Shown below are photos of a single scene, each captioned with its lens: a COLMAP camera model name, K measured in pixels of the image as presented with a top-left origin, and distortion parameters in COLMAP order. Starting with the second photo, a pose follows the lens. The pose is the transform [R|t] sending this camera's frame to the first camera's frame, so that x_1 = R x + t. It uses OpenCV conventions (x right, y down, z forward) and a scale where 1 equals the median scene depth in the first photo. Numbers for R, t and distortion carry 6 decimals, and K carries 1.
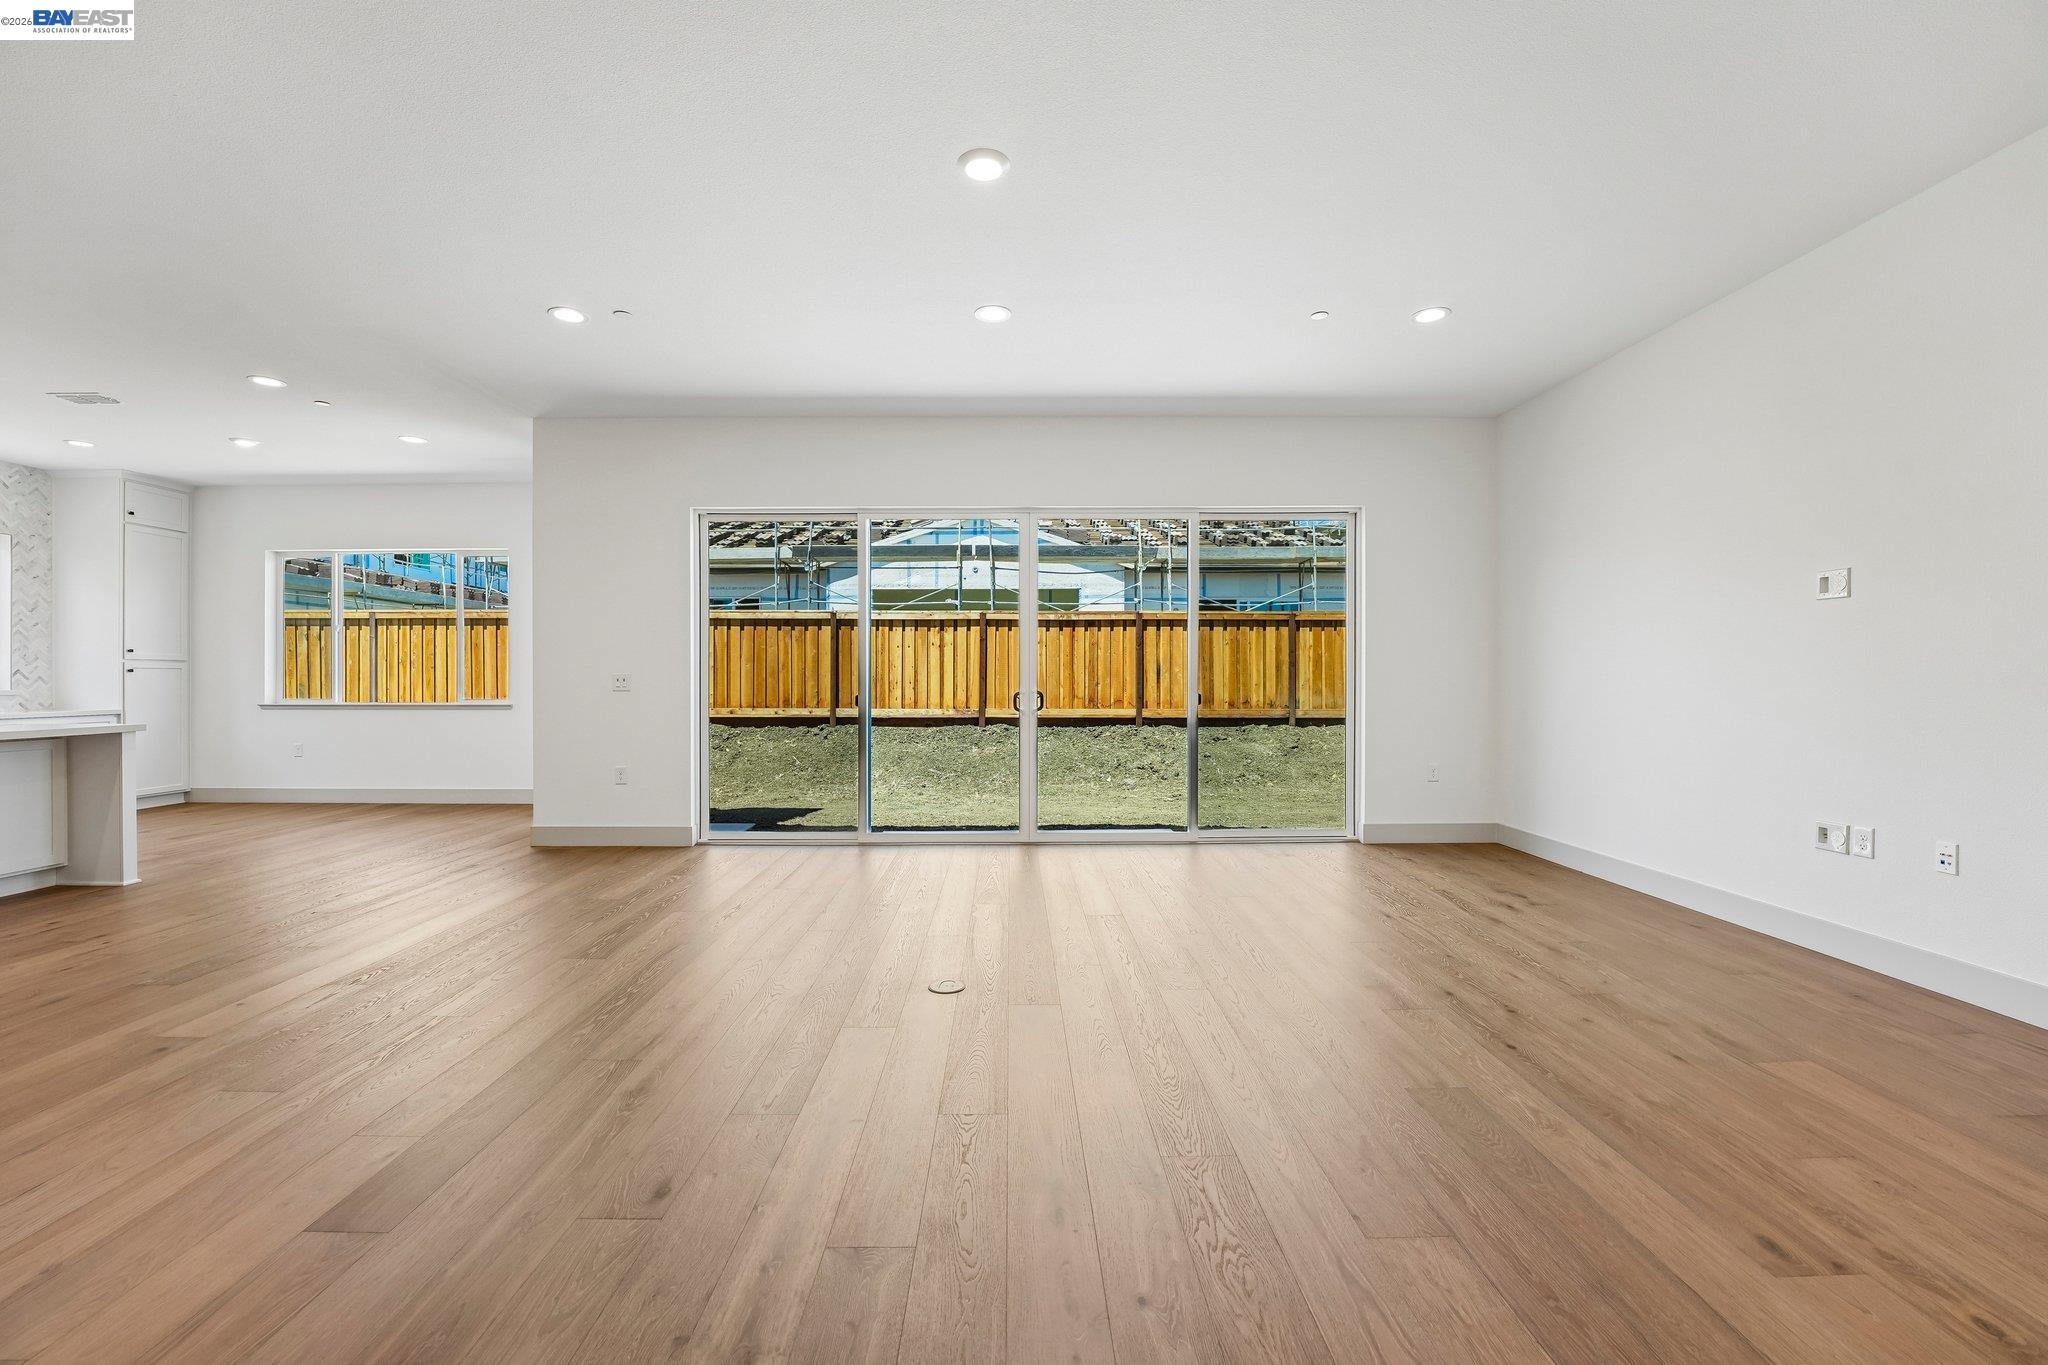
lens RADIAL K [[821.3, 0, 1012.1], [0, 821.3, 682.5], [0, 0, 1]] dist [-0.024622, -0.000060]
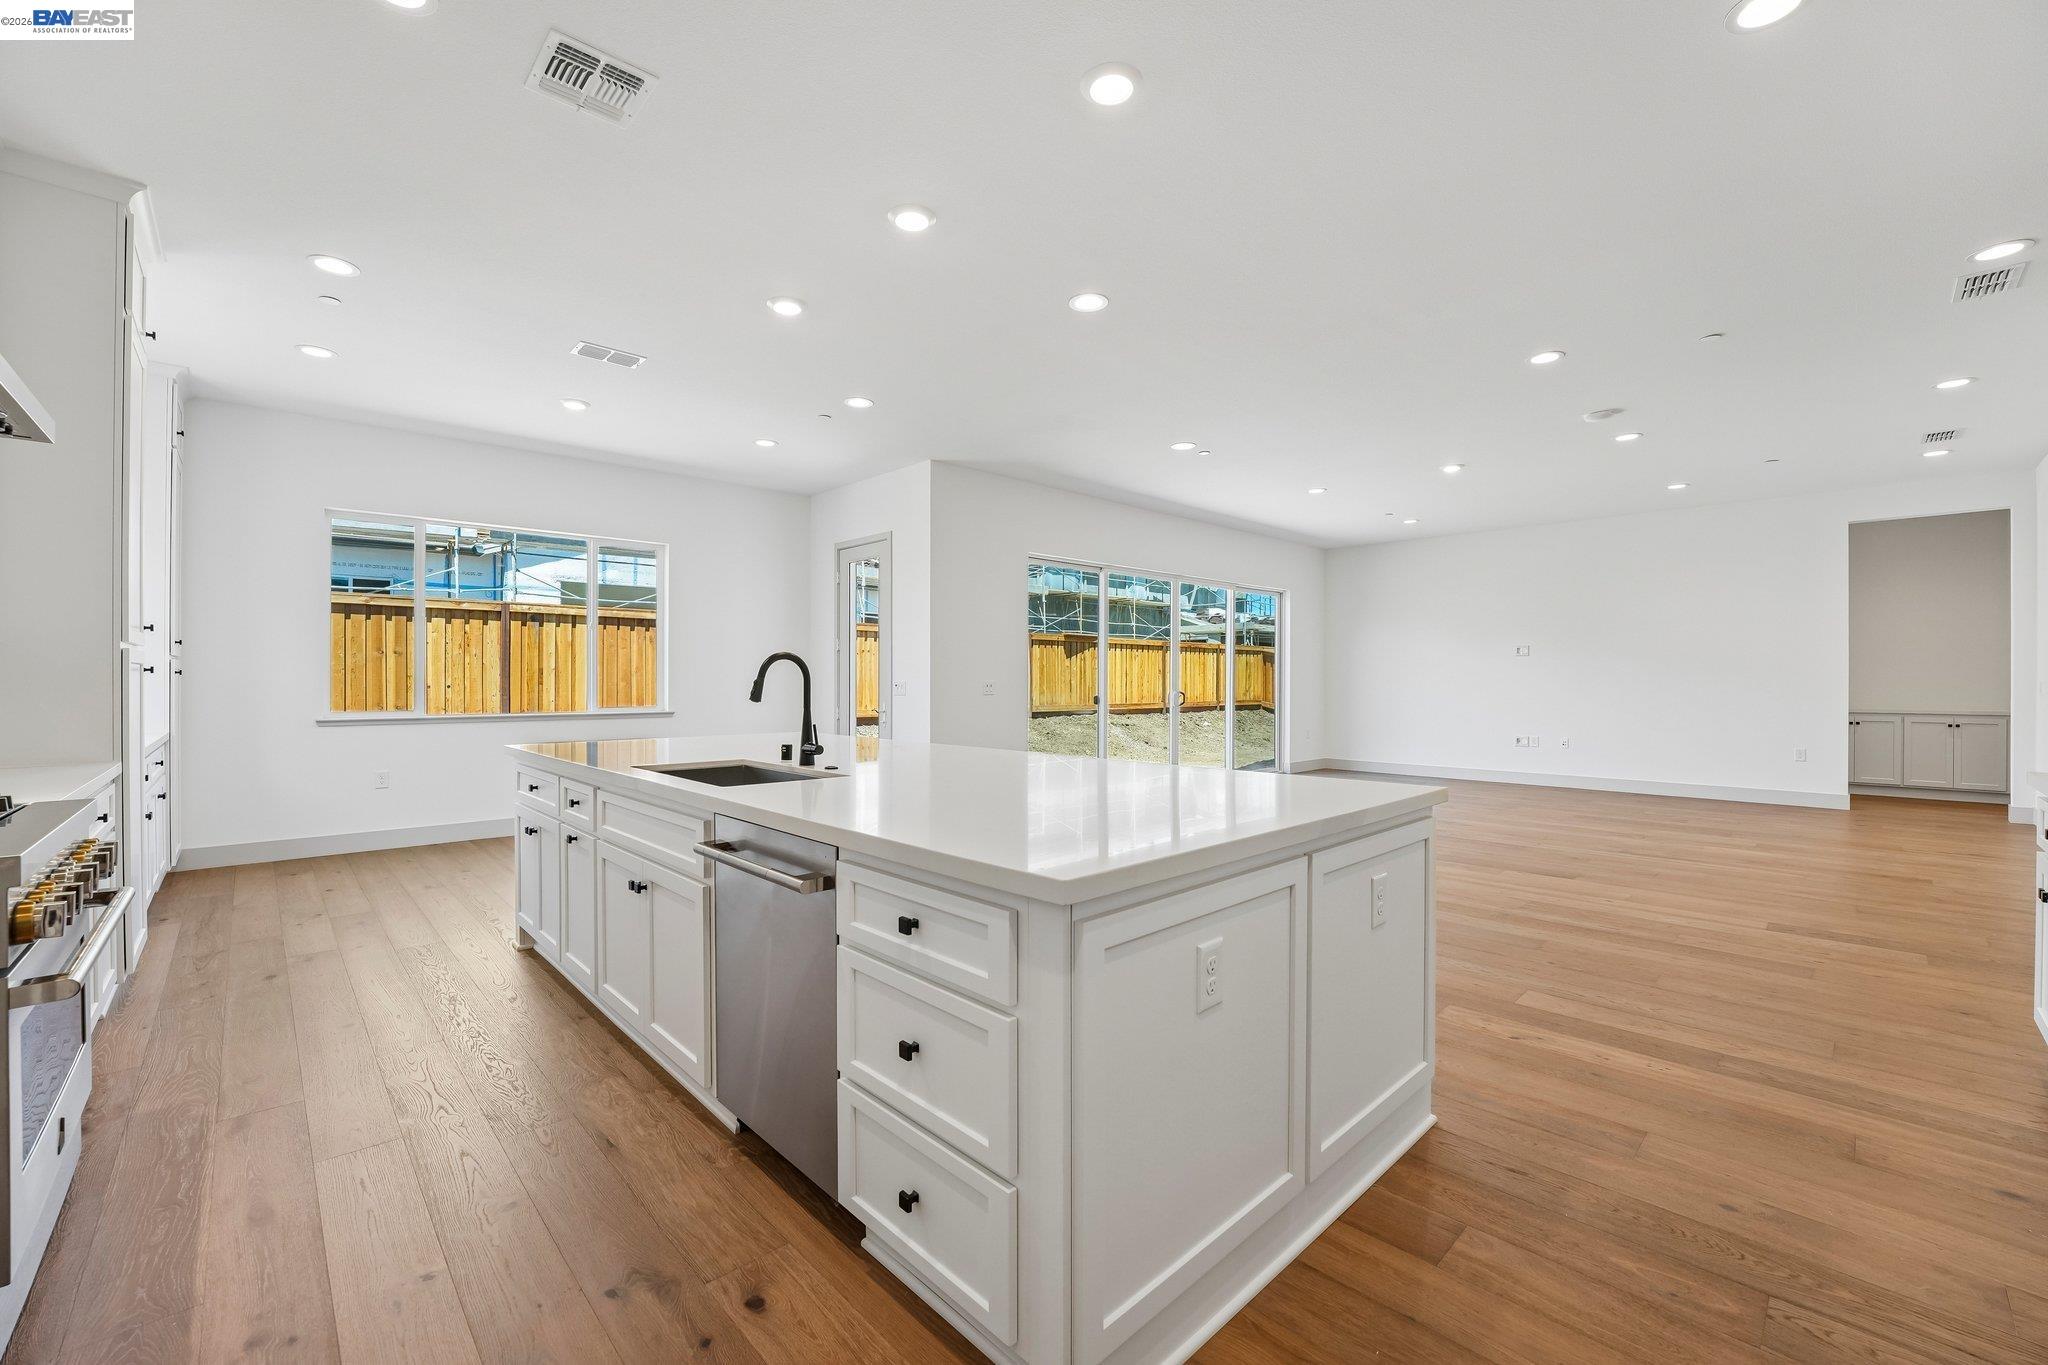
lens RADIAL K [[821.3, 0, 1012.1], [0, 821.3, 682.5], [0, 0, 1]] dist [-0.024622, -0.000060]
pose [[0.734526, -0.001585, 0.678579, -0.947602], [0.002699, 0.999996, -0.000586, -0.004987], [-0.678575, 0.002262, 0.734527, 0.039175]]
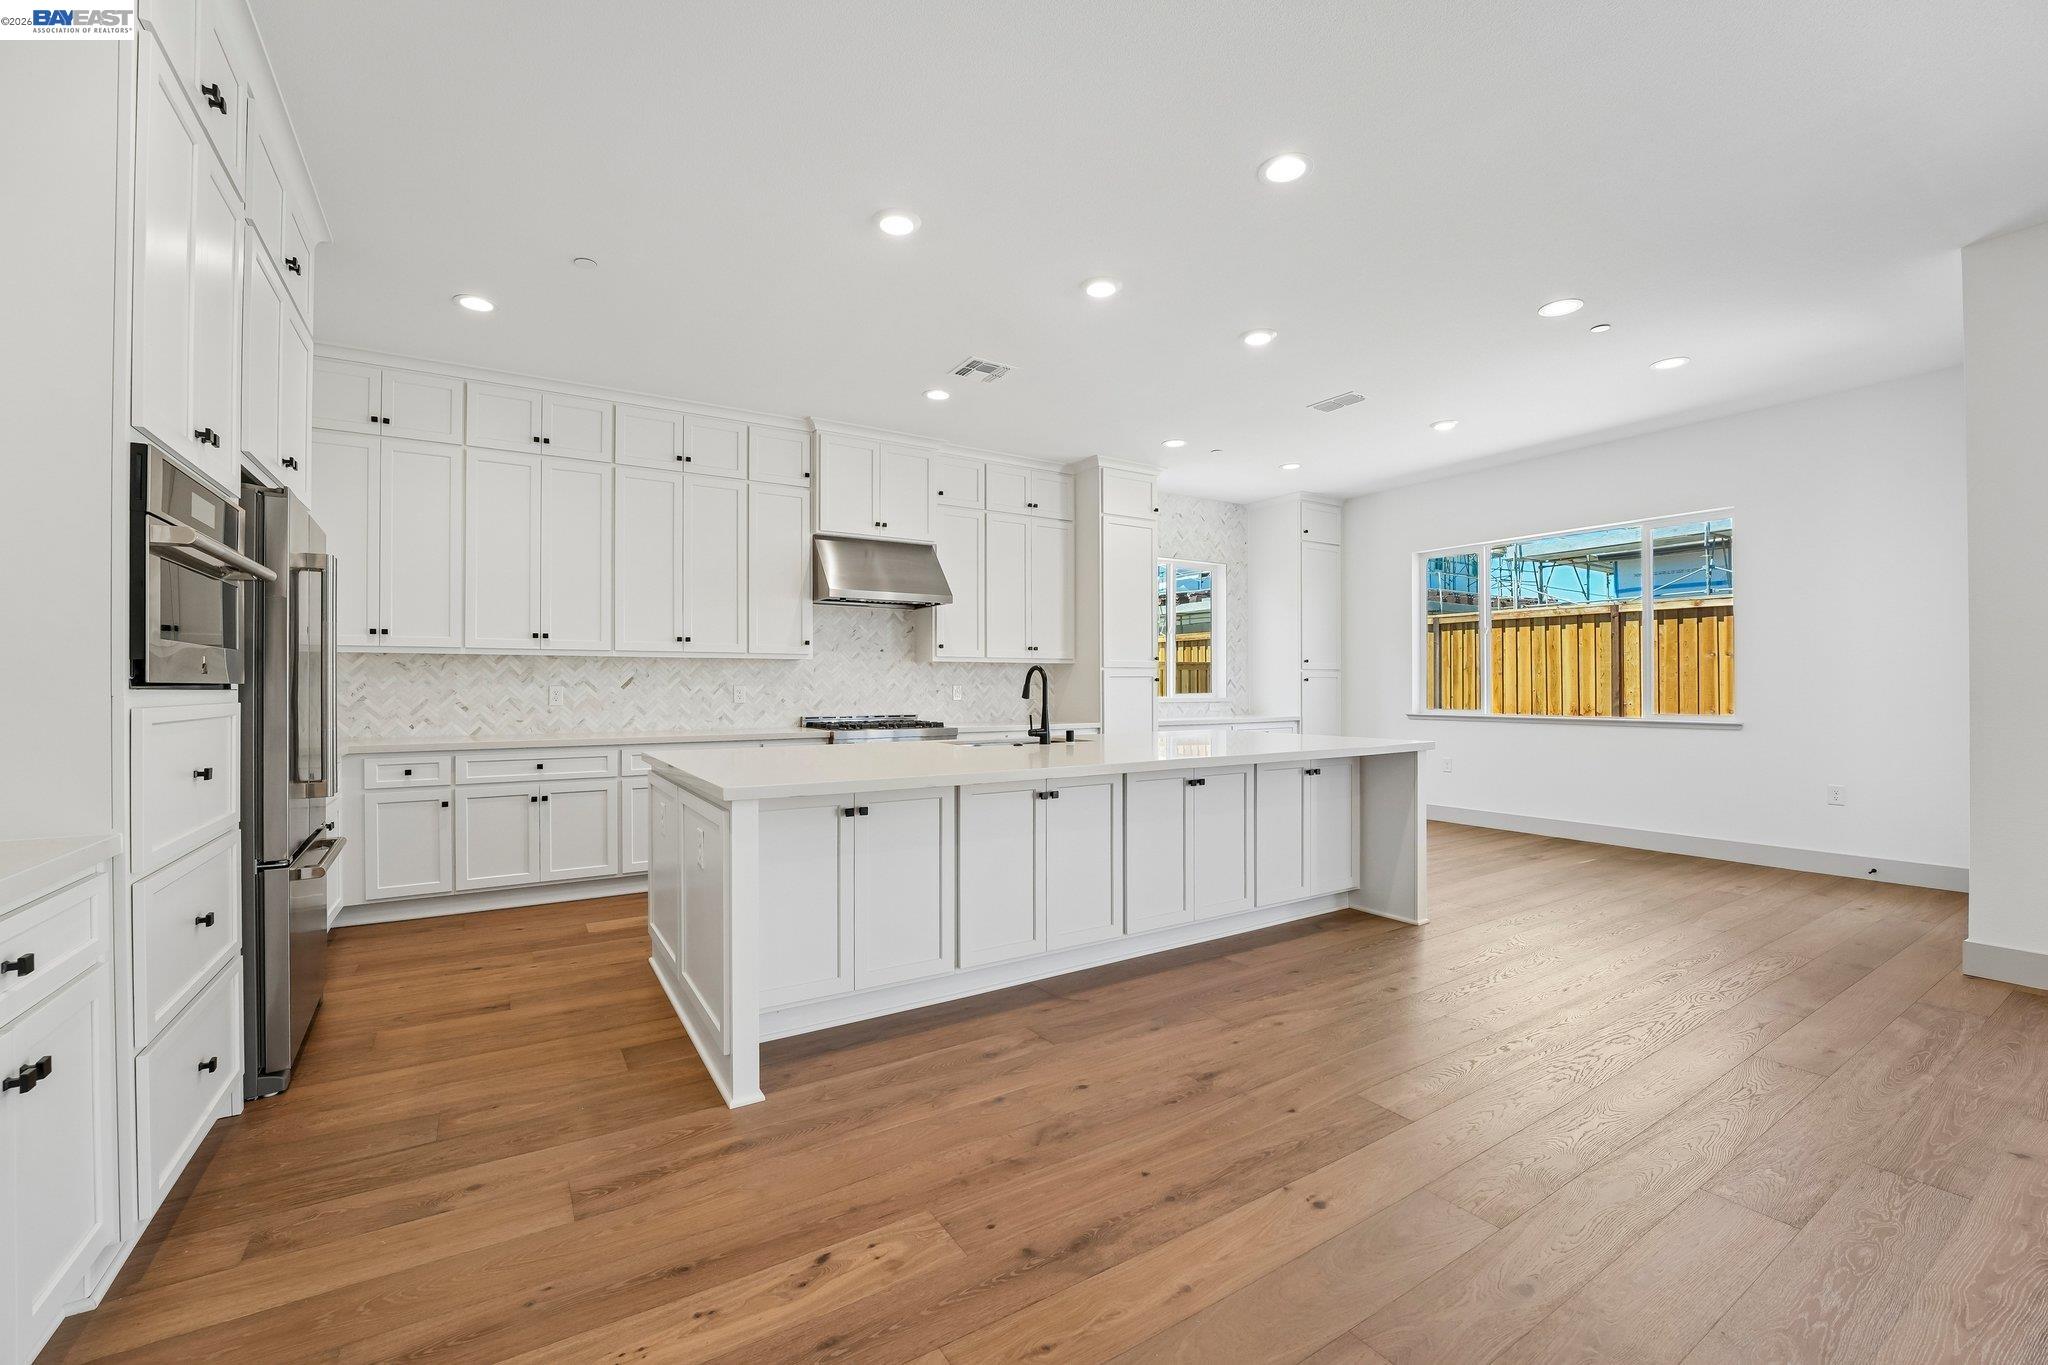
lens RADIAL K [[821.3, 0, 1012.1], [0, 821.3, 682.5], [0, 0, 1]] dist [-0.024622, -0.000060]
pose [[0.530114, -0.001811, -0.847924, -0.349364], [-0.002466, 0.999990, -0.003677, -0.006051], [0.847923, 0.004041, 0.530104, 0.075855]]
